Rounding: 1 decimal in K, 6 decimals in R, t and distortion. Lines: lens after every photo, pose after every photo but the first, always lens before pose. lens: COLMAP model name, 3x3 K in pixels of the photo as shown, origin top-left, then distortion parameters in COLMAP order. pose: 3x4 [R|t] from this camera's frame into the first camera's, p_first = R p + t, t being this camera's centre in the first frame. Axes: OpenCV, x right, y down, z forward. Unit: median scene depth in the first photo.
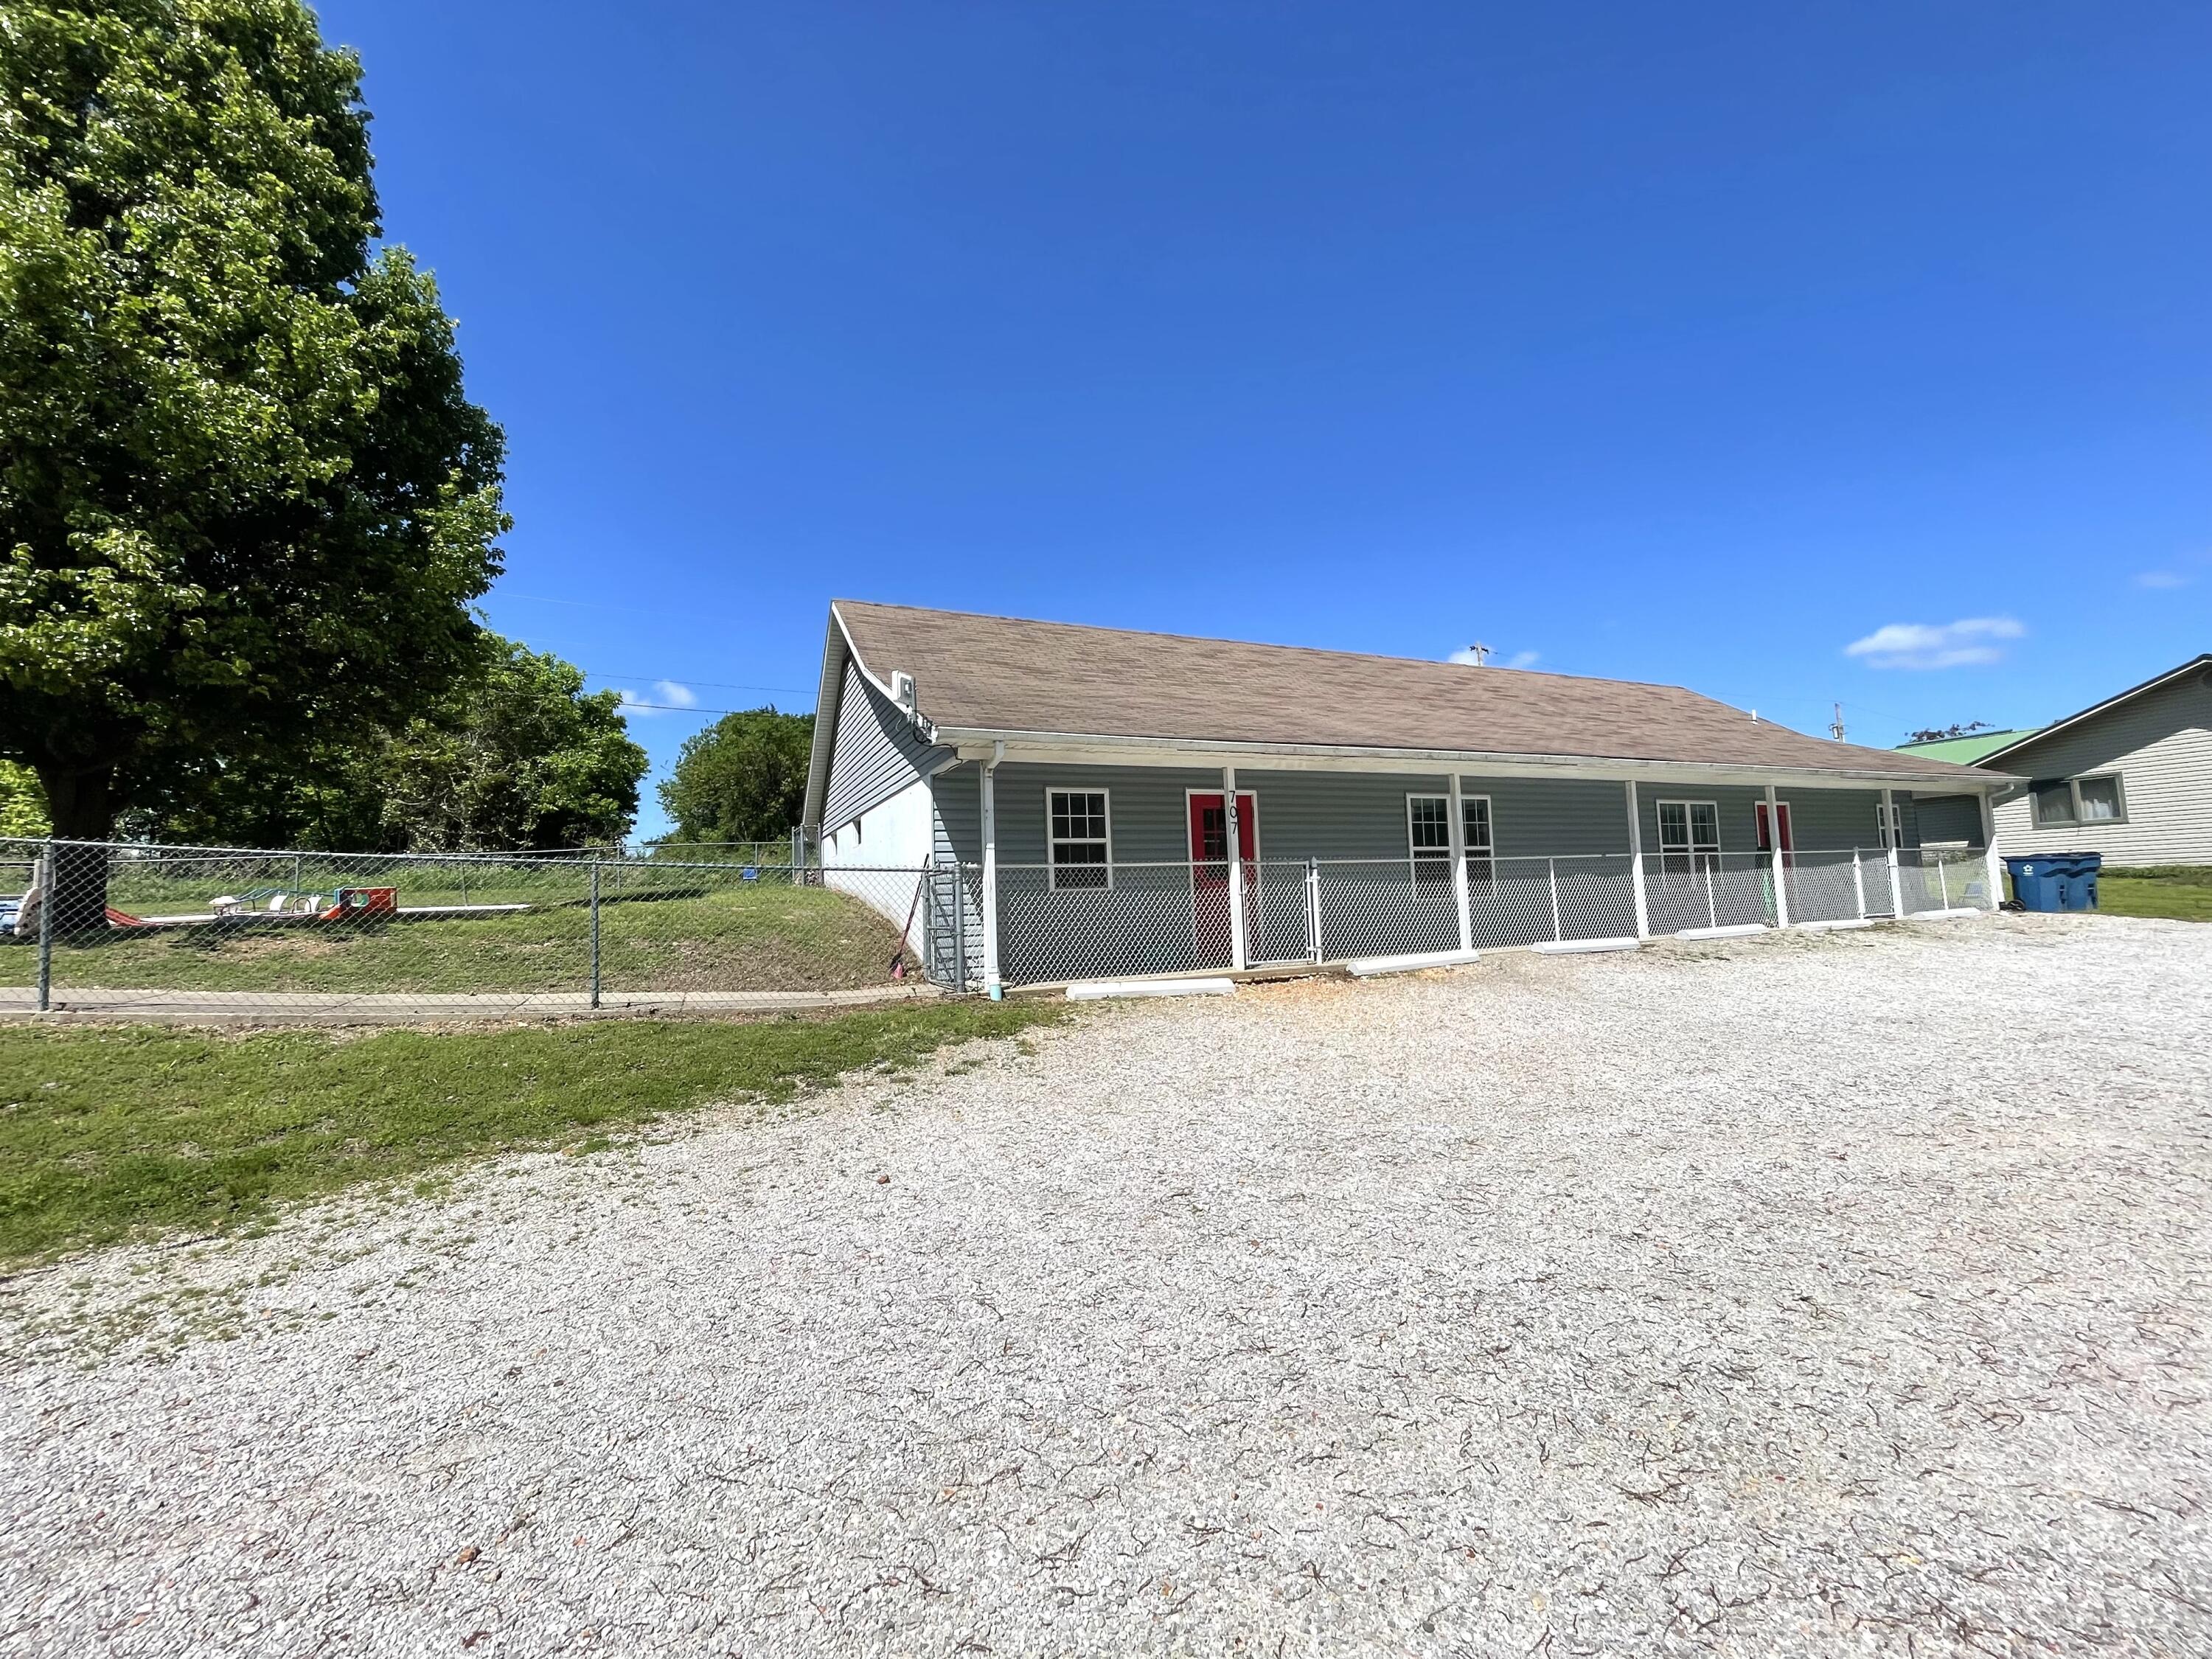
lens RADIAL K [[888.6, 0, 1121.4], [0, 888.6, 841.7], [0, 0, 1]] dist [-0.001107, -0.000004]
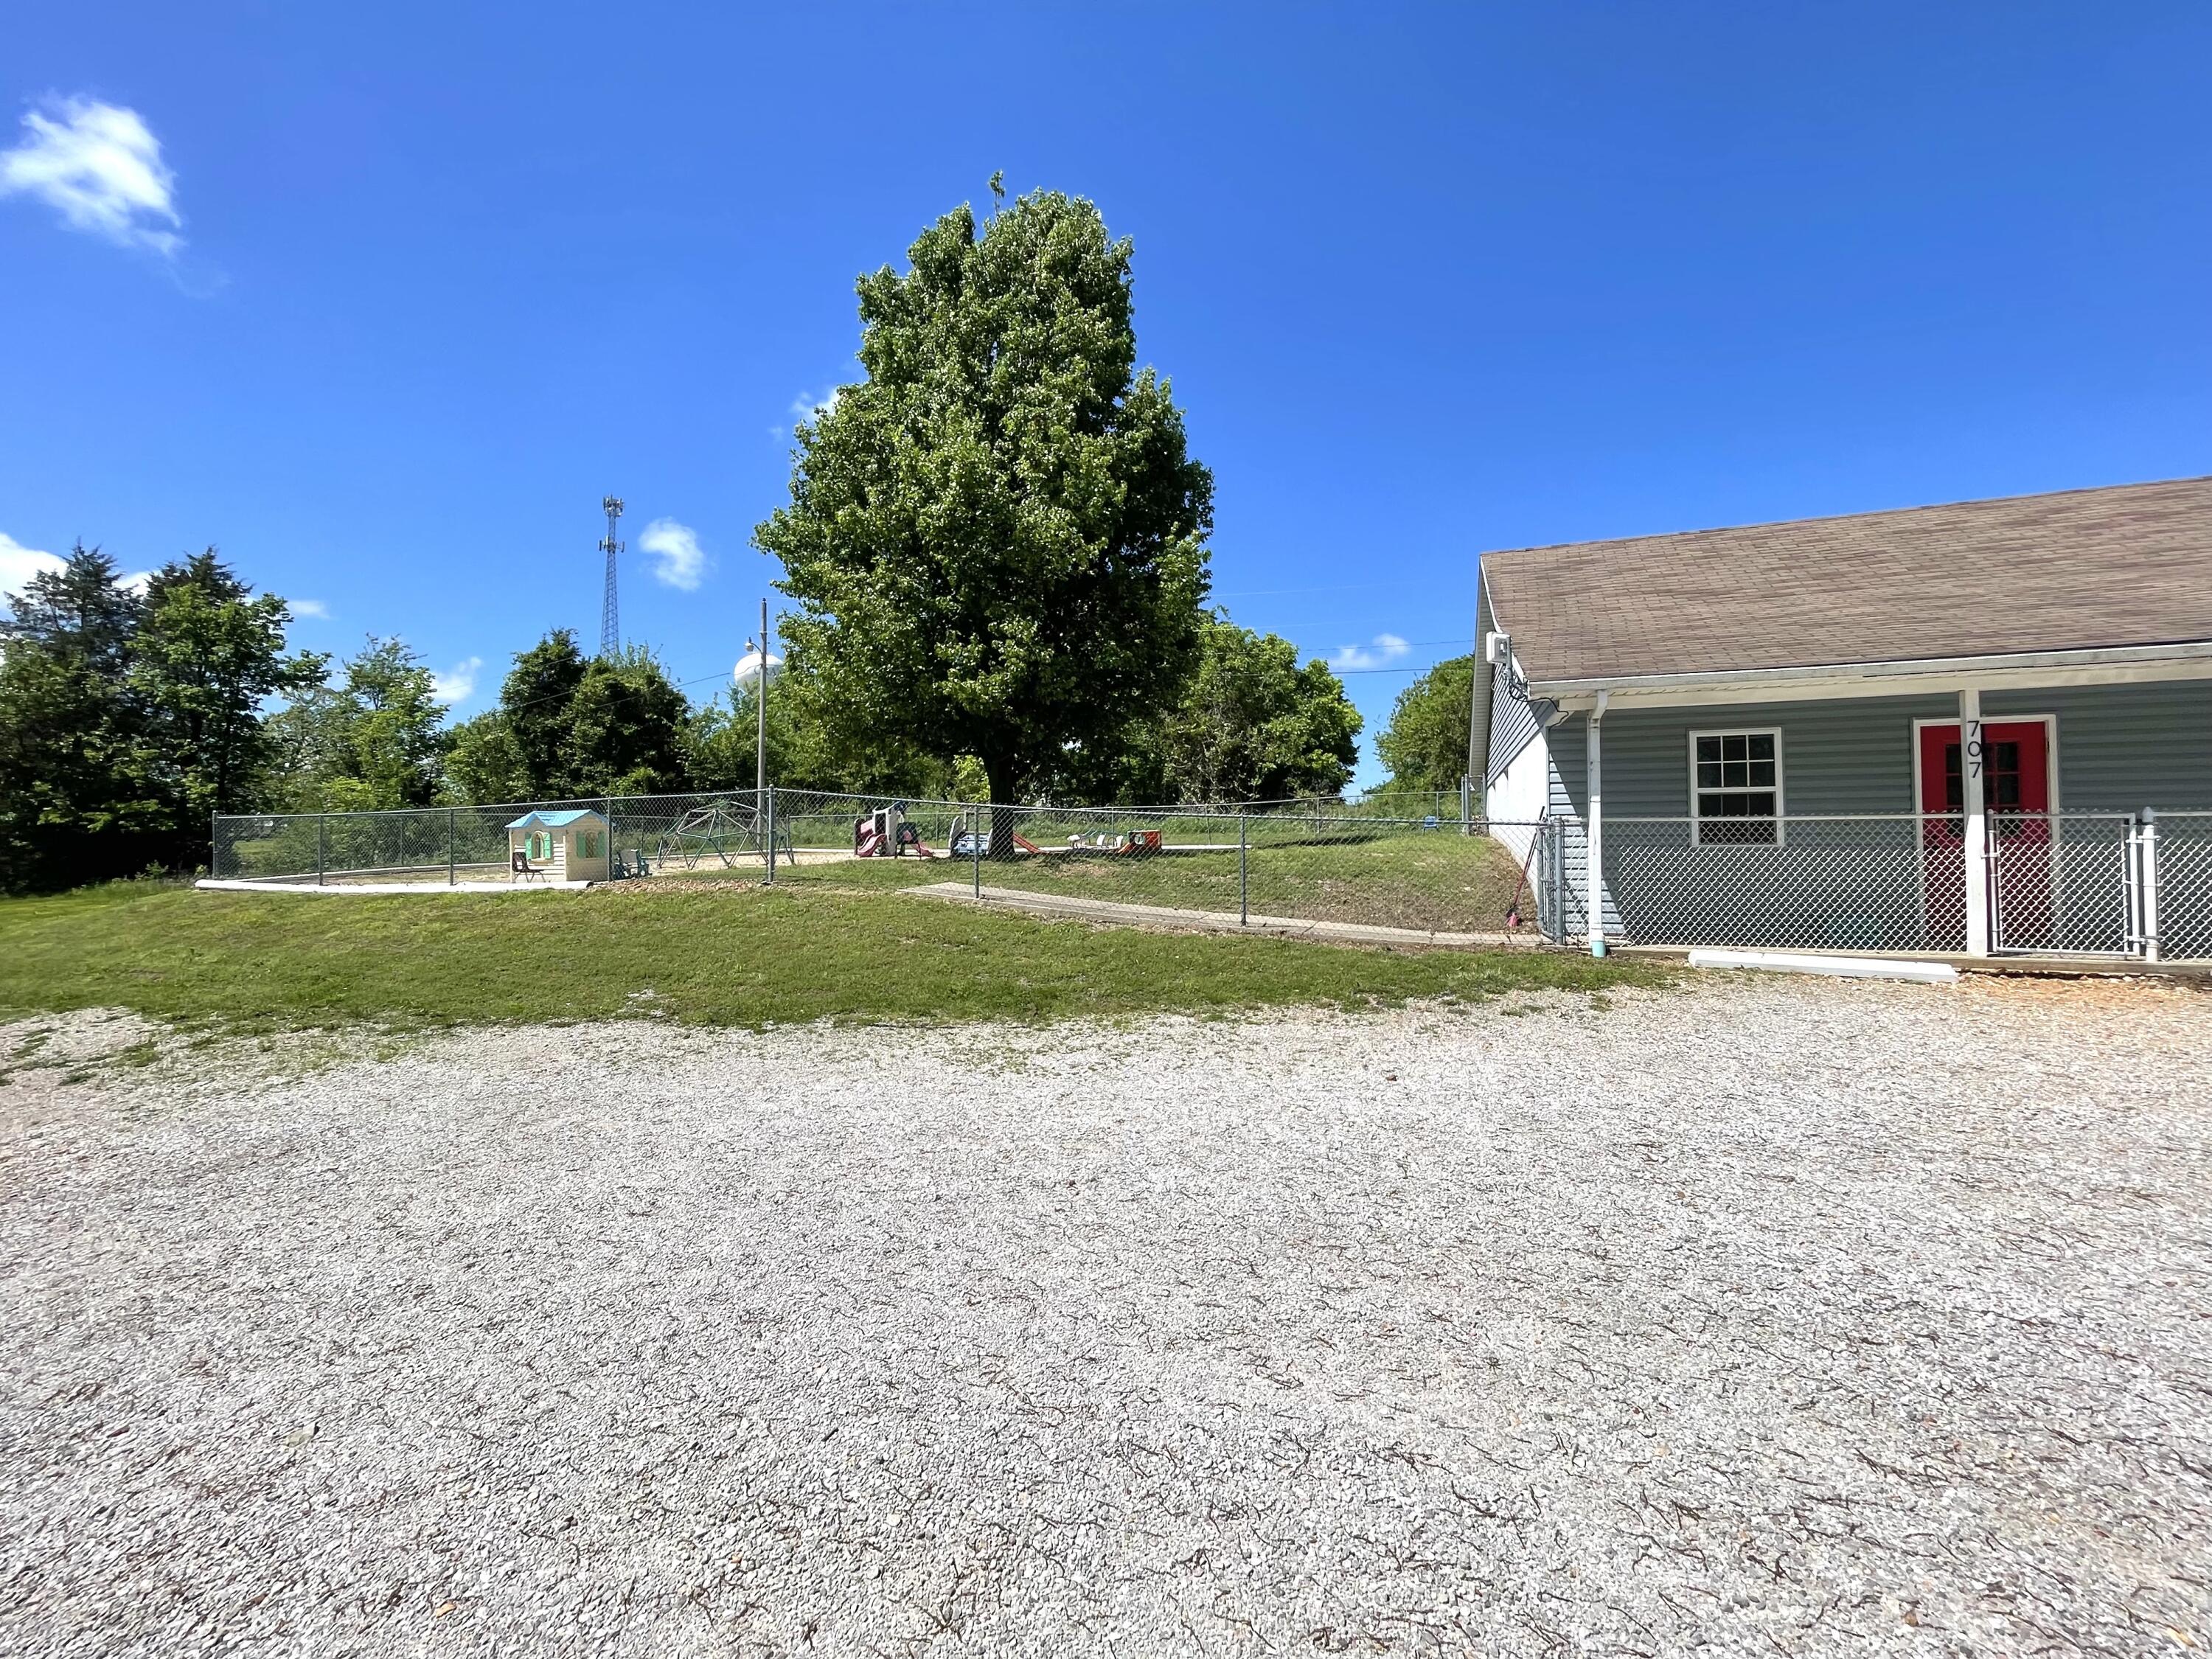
lens RADIAL K [[888.6, 0, 1118.4], [0, 888.6, 829.6], [0, 0, 1]] dist [-0.001107, -0.000004]
pose [[0.725318, 0.013551, -0.688280, 0.160913], [0.017788, 0.999104, 0.038416, -0.008490], [0.688184, -0.040107, 0.724427, -0.071956]]
